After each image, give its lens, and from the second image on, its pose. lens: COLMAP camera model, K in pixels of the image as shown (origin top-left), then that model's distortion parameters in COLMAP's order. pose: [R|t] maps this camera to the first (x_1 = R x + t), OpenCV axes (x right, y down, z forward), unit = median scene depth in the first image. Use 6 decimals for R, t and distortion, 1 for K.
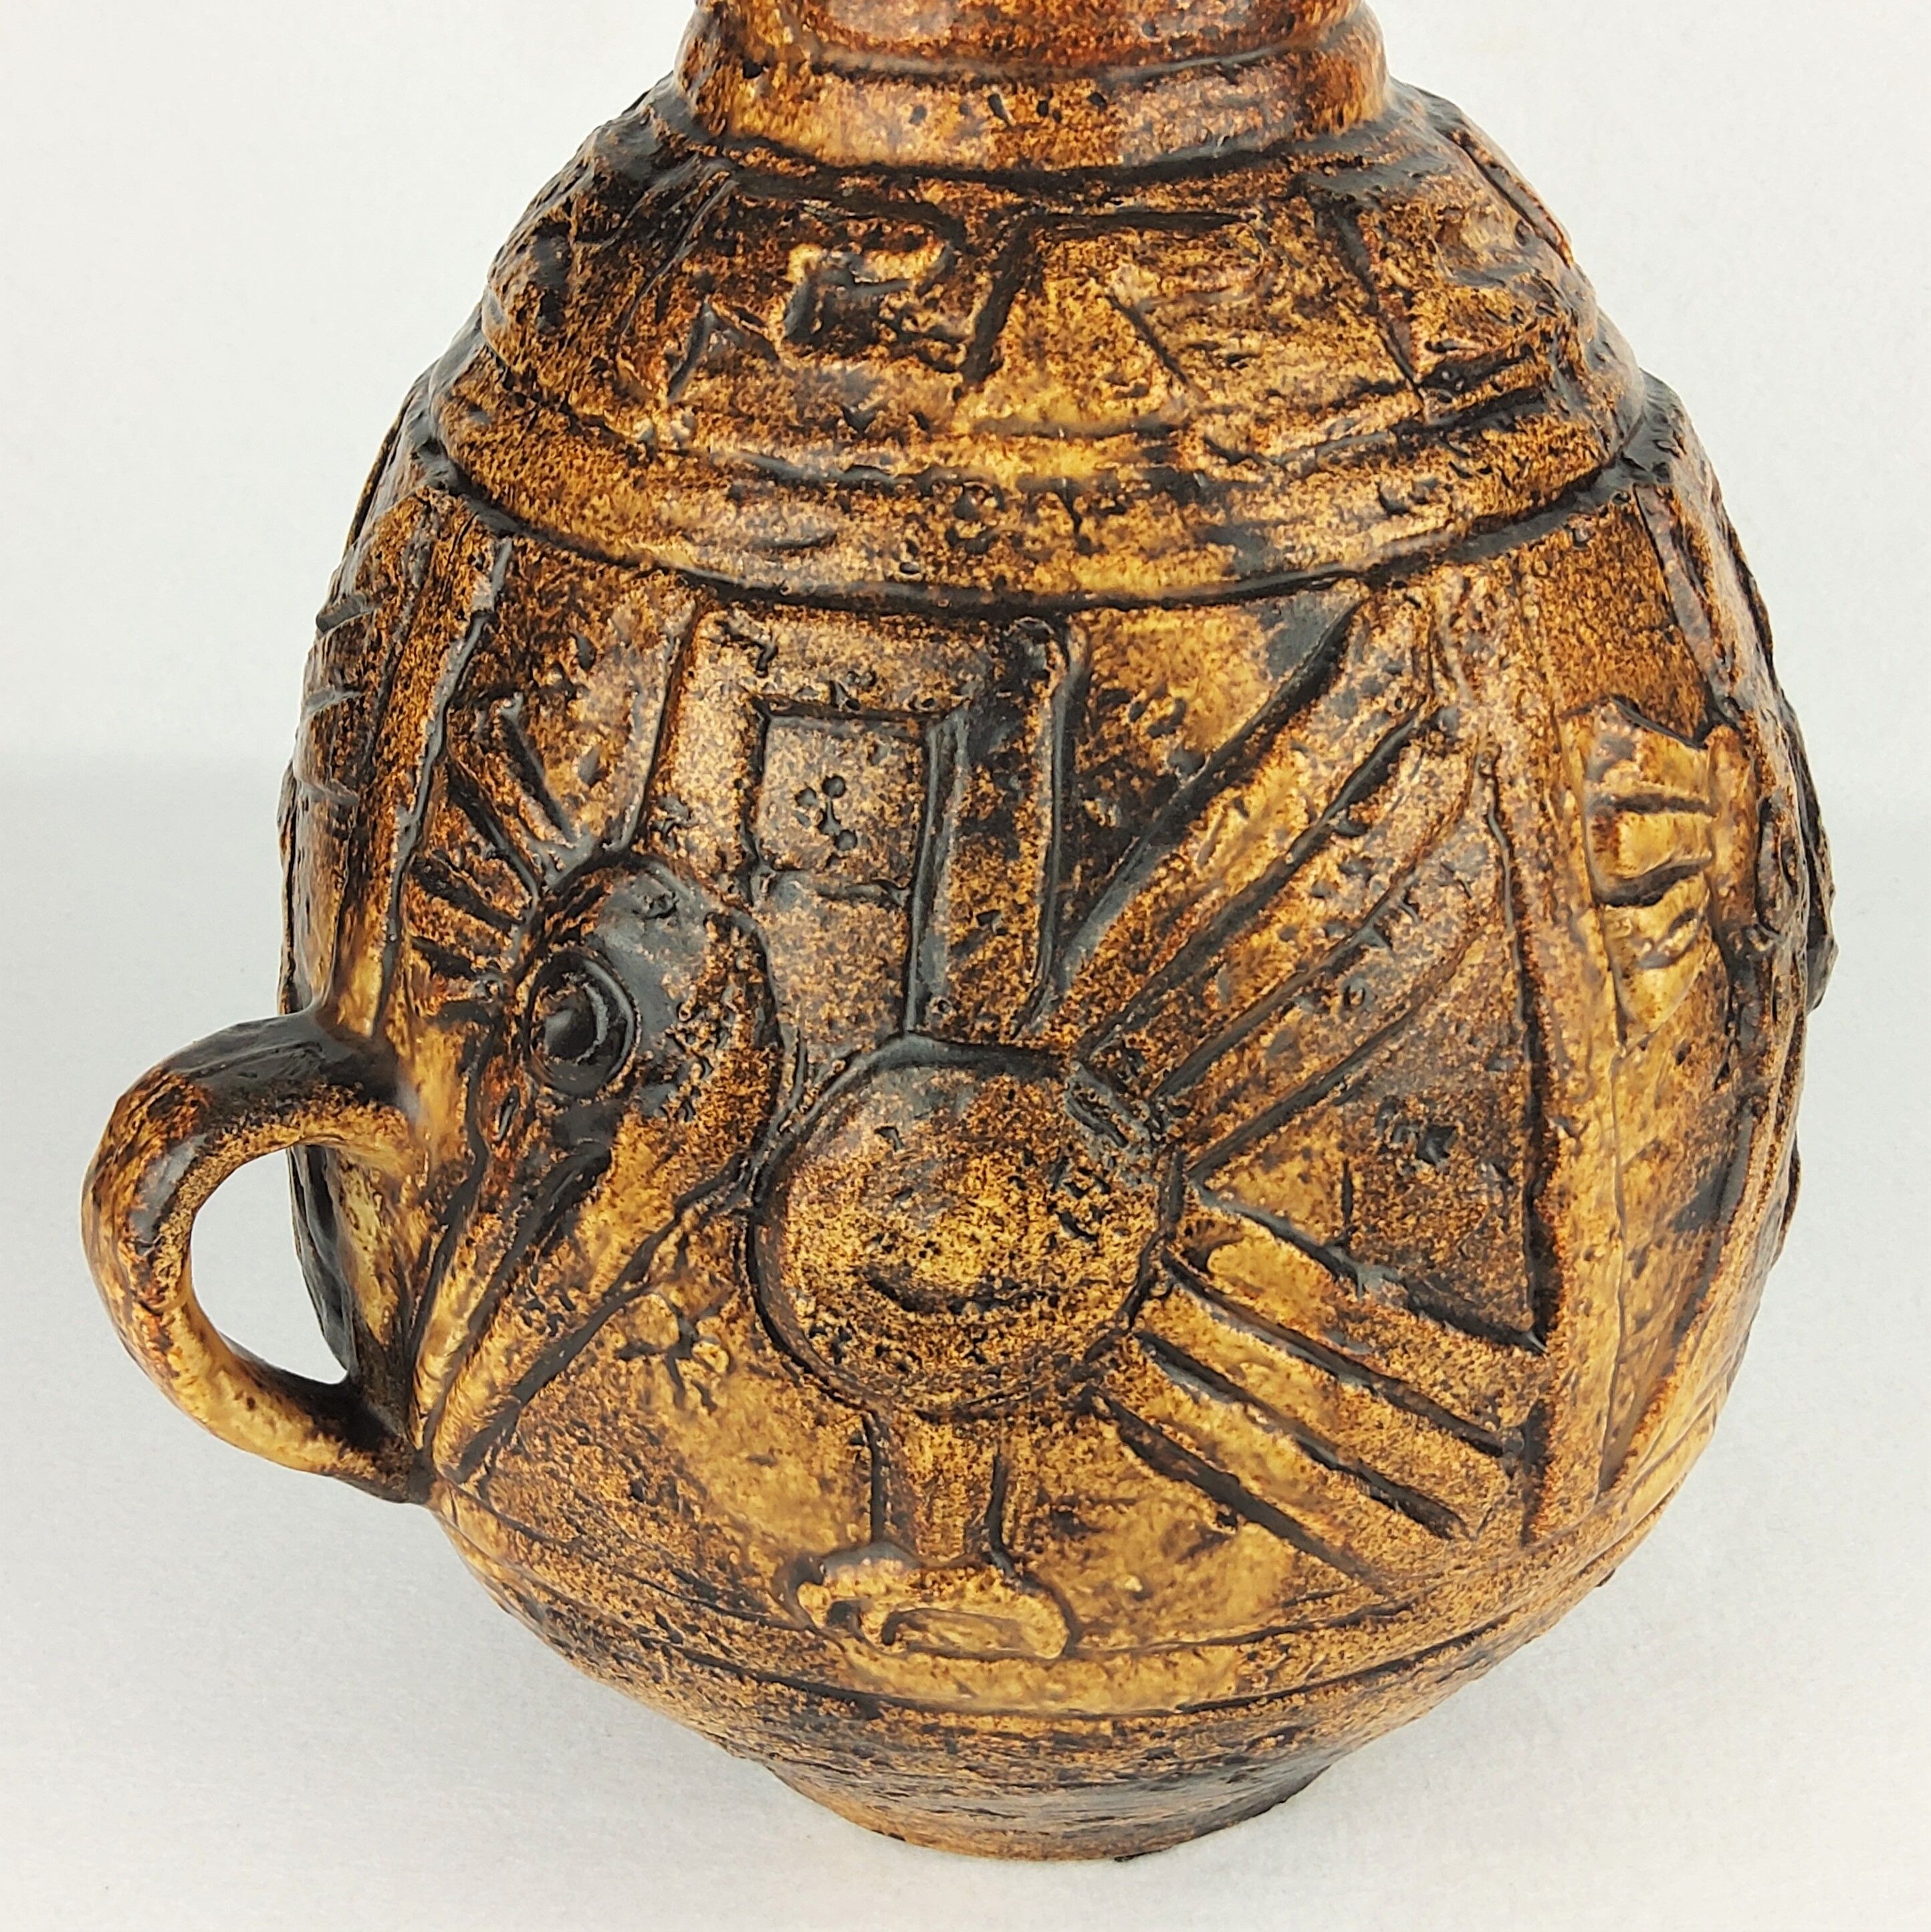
lens RADIAL K [[2806.5, 0, 993.0], [0, 2806.5, 1033.8], [0, 0, 1]] dist [0.130344, -0.131936]
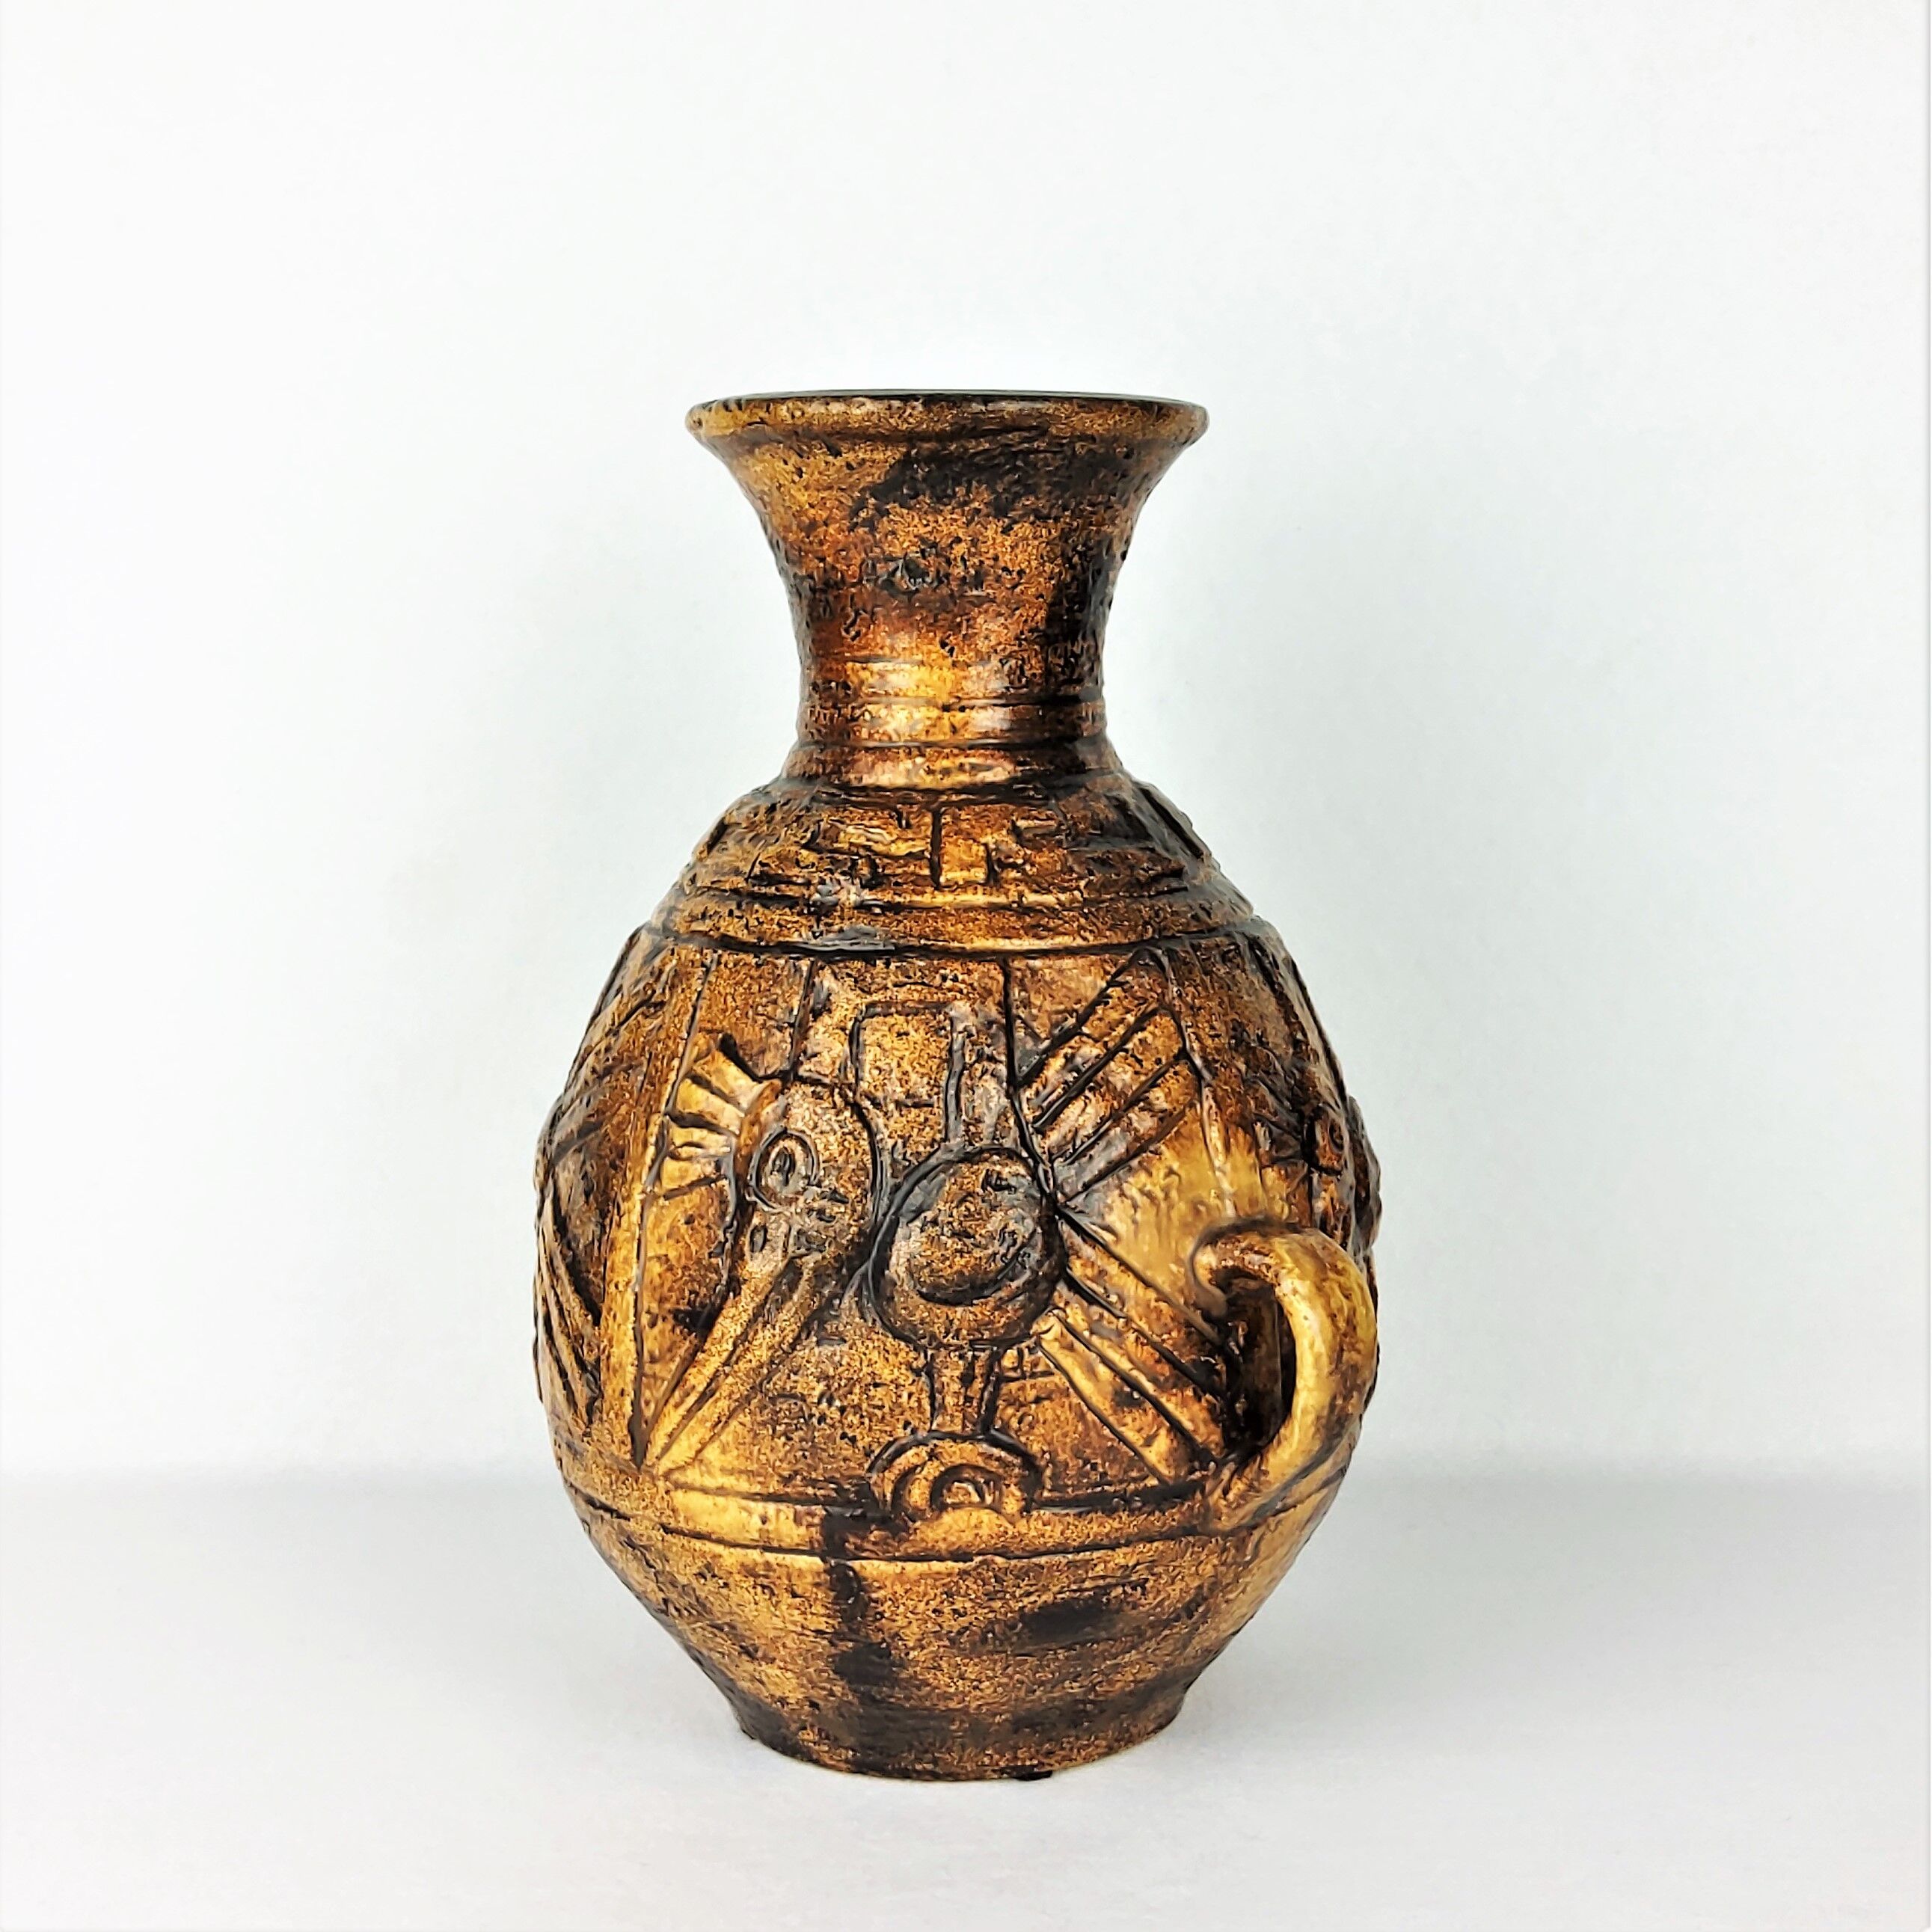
lens RADIAL K [[3137.8, 0, 1066.9], [0, 3137.8, 904.3], [0, 0, 1]] dist [0.162042, -0.155653]
pose [[0.136069, 0.111330, -0.984424, 2.528428], [-0.486657, 0.873026, 0.031465, -0.399888], [0.862931, 0.474796, 0.172971, 0.790667]]
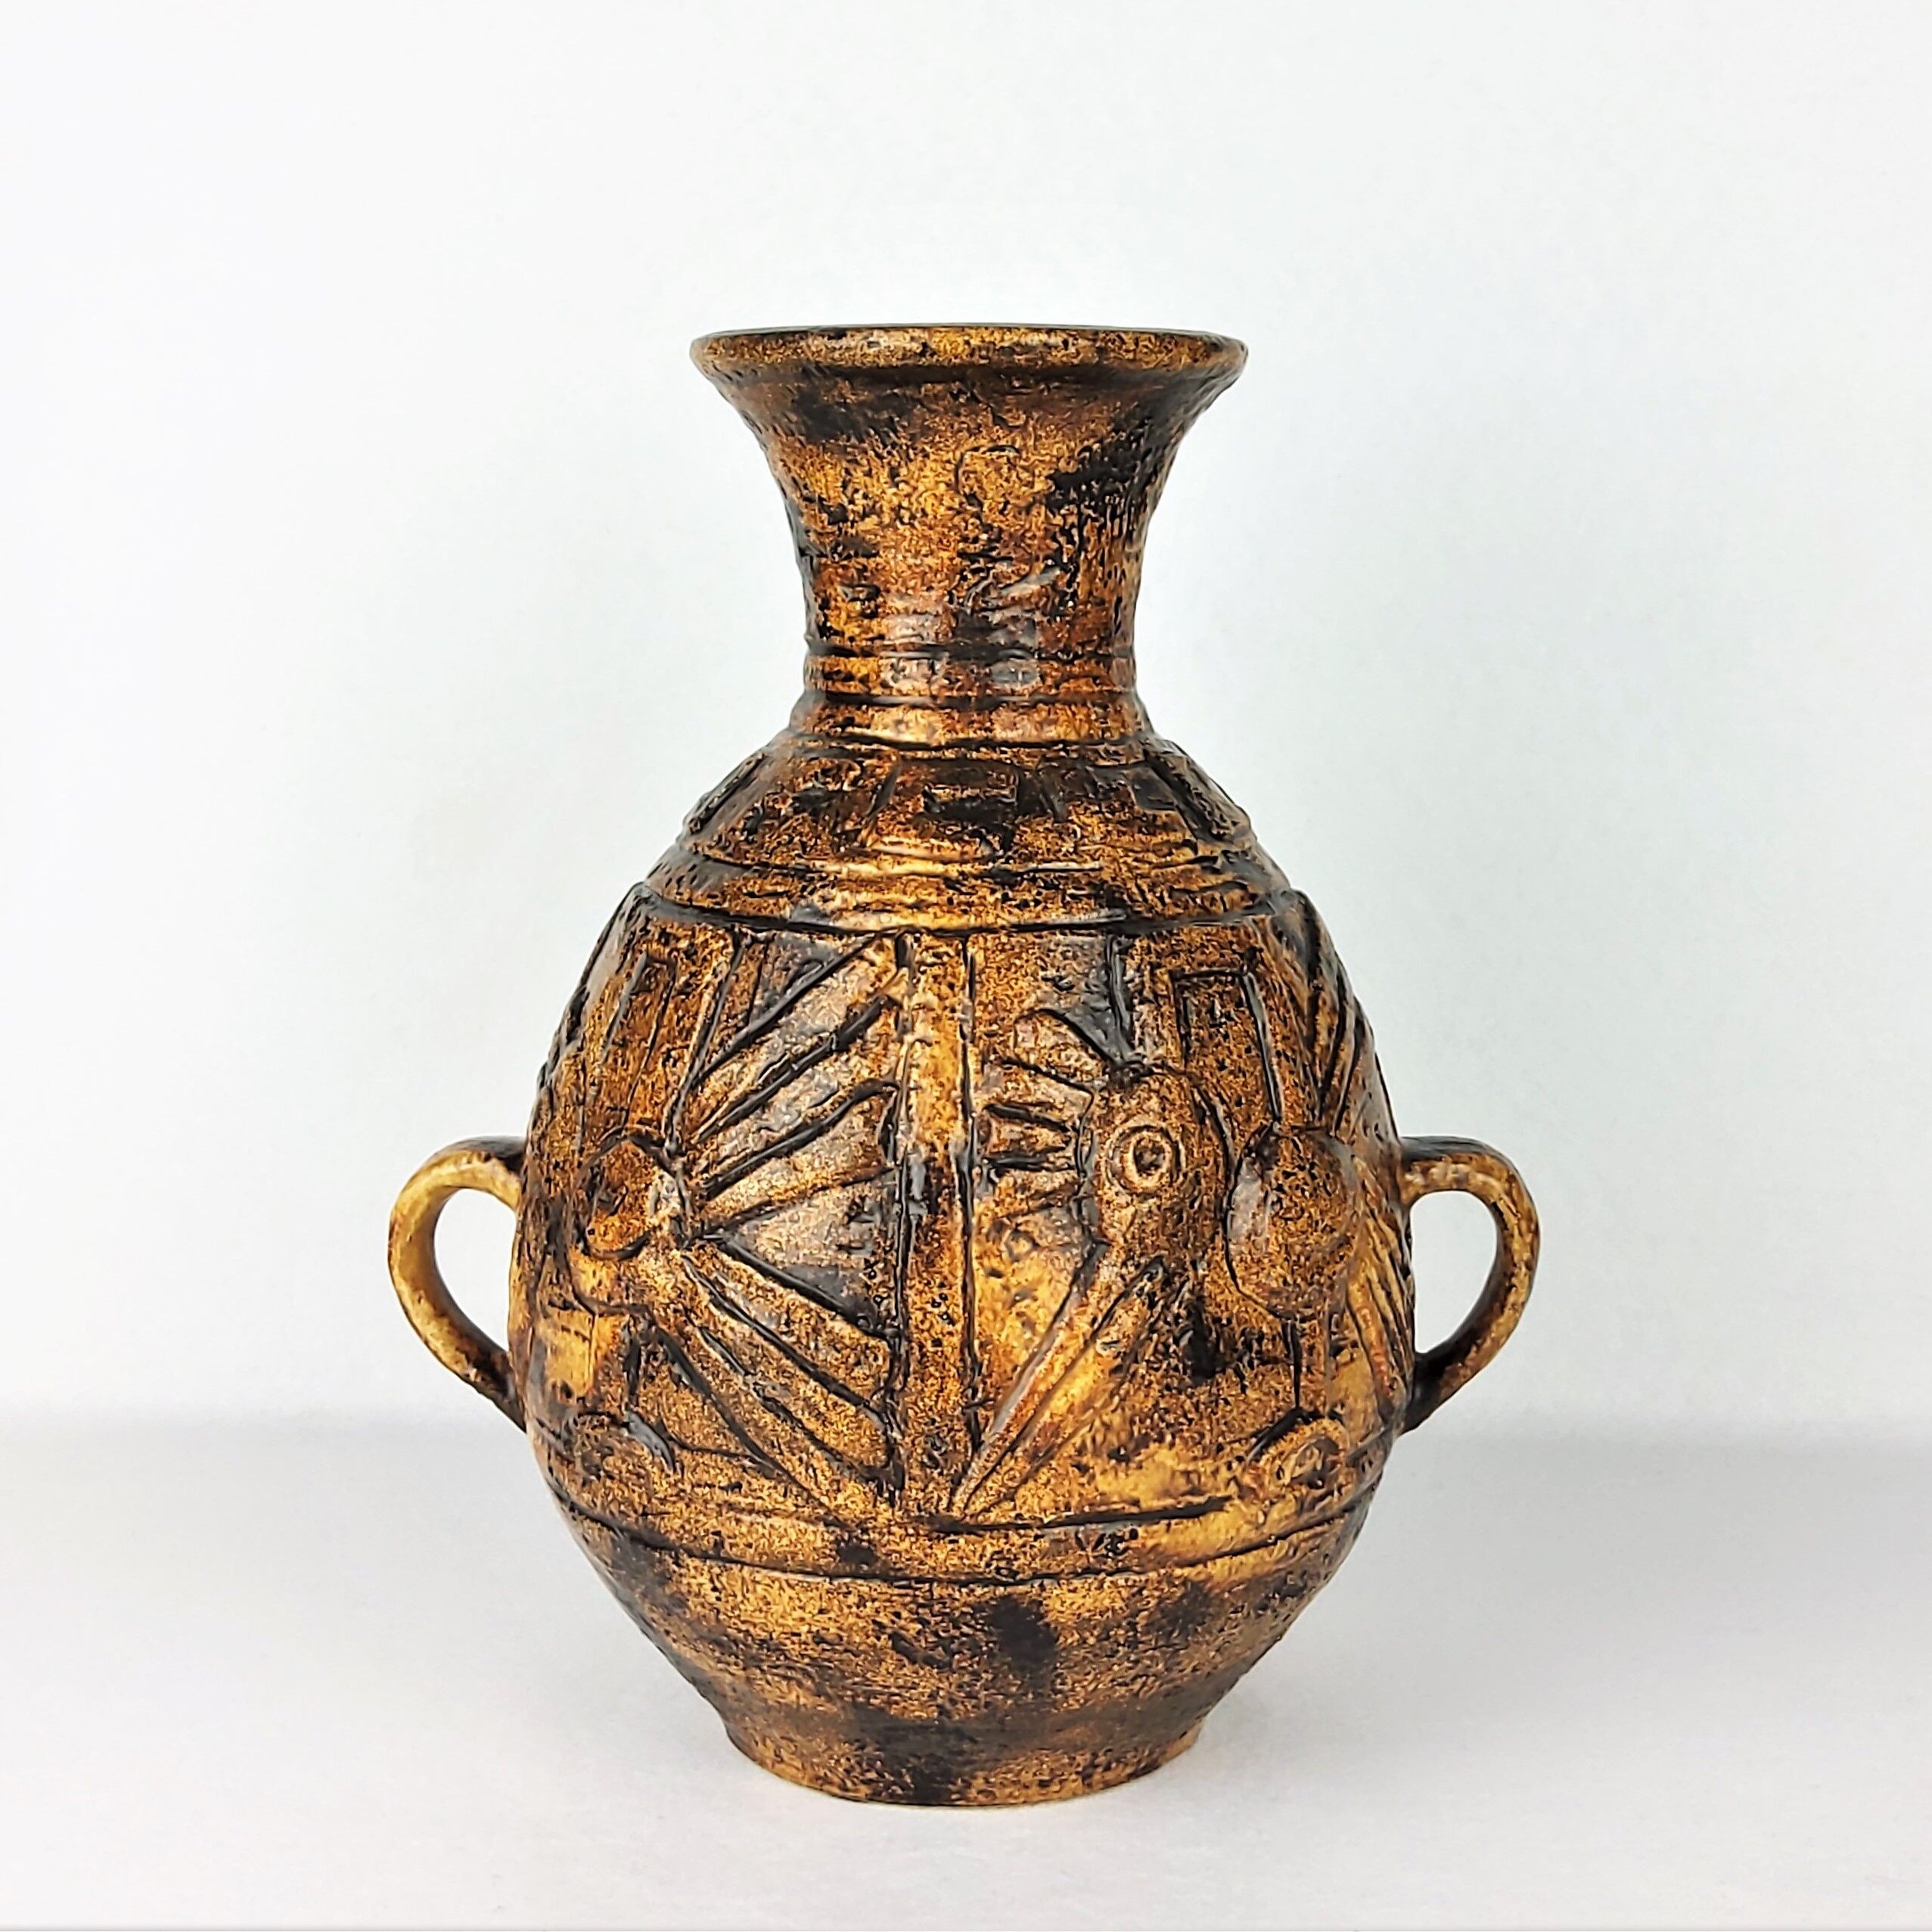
lens RADIAL K [[3111.0, 0, 1031.8], [0, 3111.0, 851.2], [0, 0, 1]] dist [0.205708, -0.031200]
pose [[-0.804527, -0.065745, 0.590265, -1.418707], [0.295118, 0.818219, 0.493378, -1.430204], [-0.515403, 0.571135, -0.638878, 2.613160]]
